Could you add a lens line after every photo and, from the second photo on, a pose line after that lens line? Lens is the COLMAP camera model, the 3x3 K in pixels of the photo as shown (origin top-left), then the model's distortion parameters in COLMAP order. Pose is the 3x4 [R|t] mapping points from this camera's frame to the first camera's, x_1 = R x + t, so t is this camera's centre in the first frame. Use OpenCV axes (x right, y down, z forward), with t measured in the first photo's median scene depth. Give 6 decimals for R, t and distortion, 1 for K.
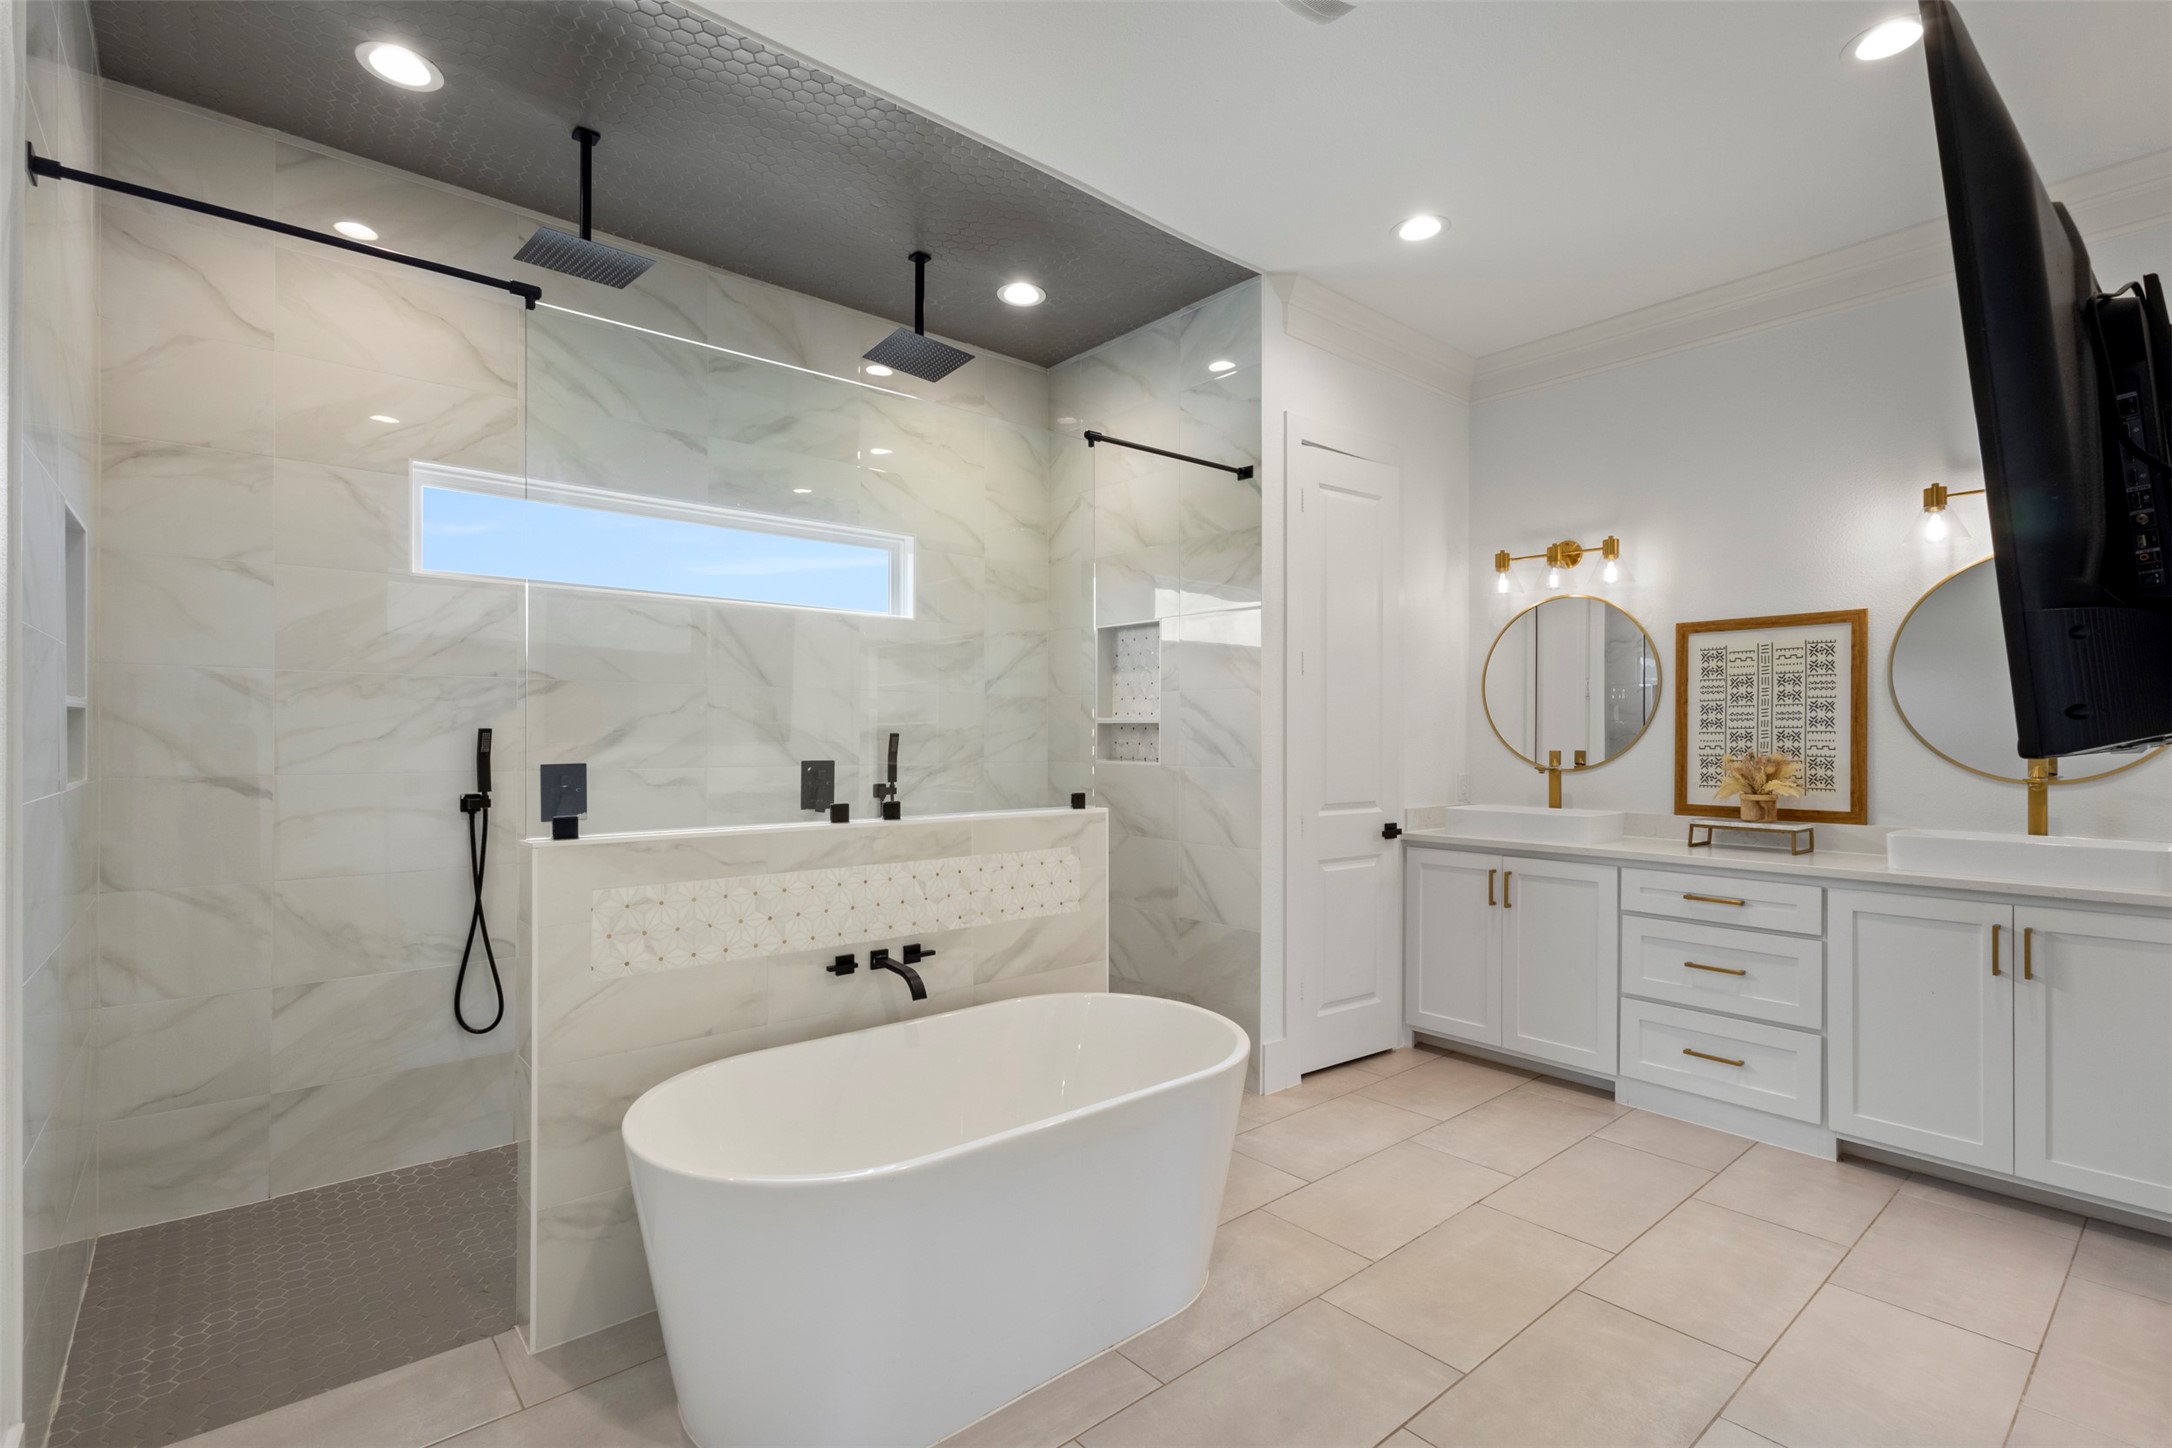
lens RADIAL K [[1008.3, 0, 1050.3], [0, 1008.3, 731.2], [0, 0, 1]] dist [0.001023, 0.007830]
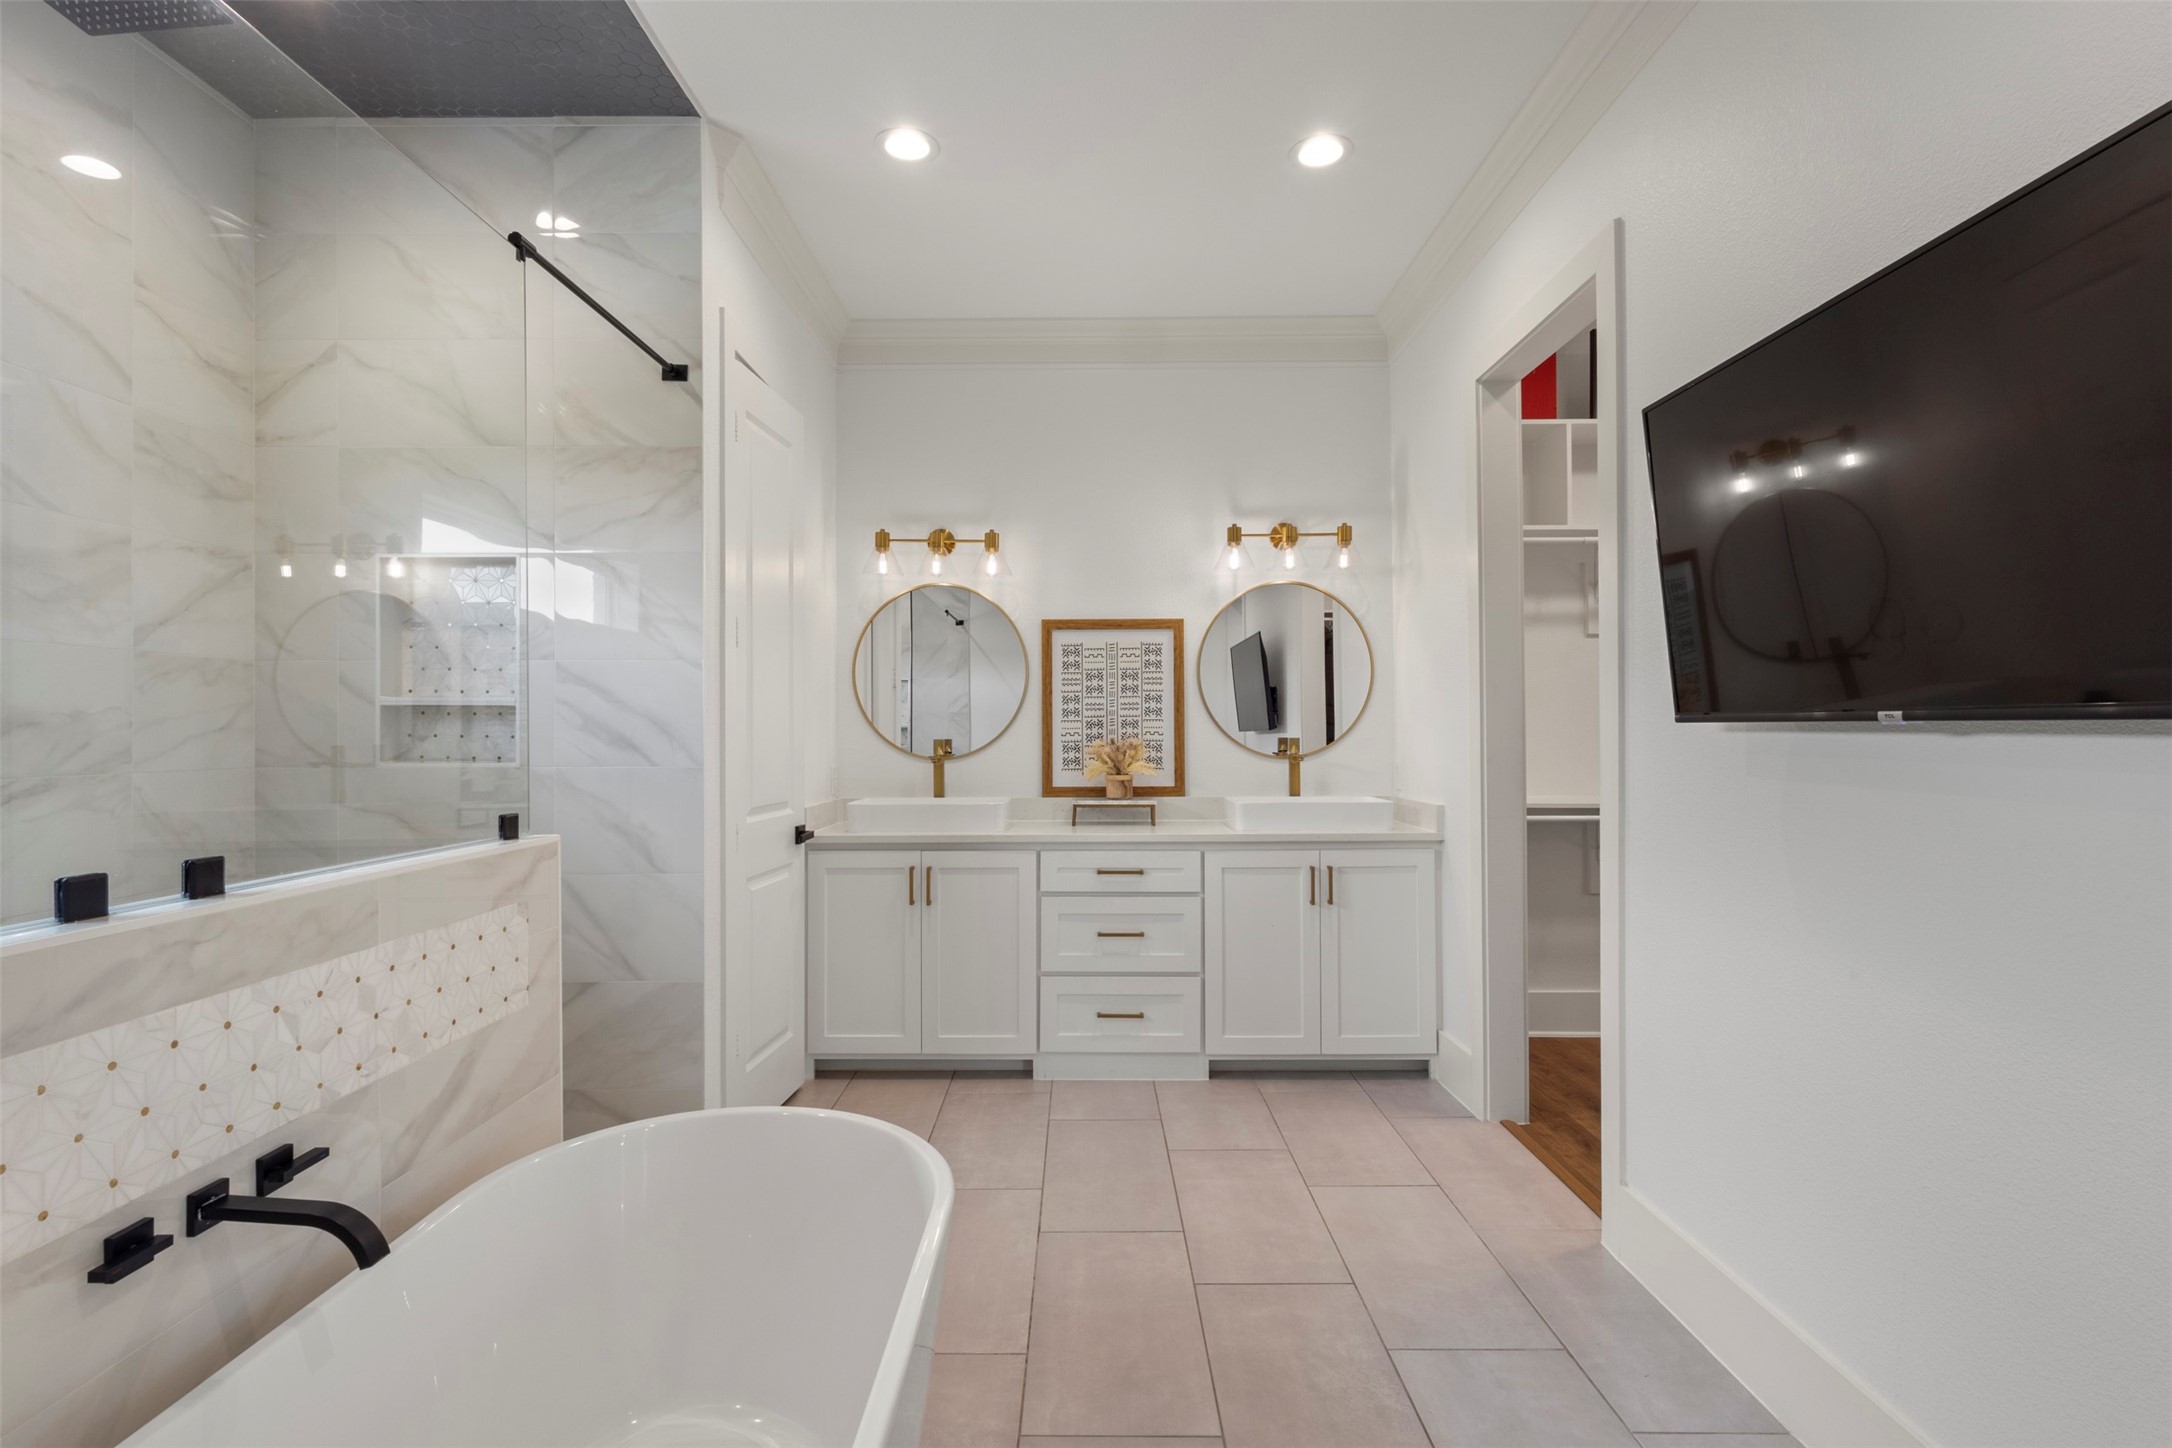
lens RADIAL K [[1015.3, 0, 1086.0], [0, 1015.3, 724.0], [0, 0, 1]] dist [0.001306, 0.001565]
pose [[0.640073, 0.000135, 0.768314, -0.197131], [0.000860, 0.999999, -0.000893, 0.006143], [-0.768313, 0.001232, 0.640073, 0.291762]]
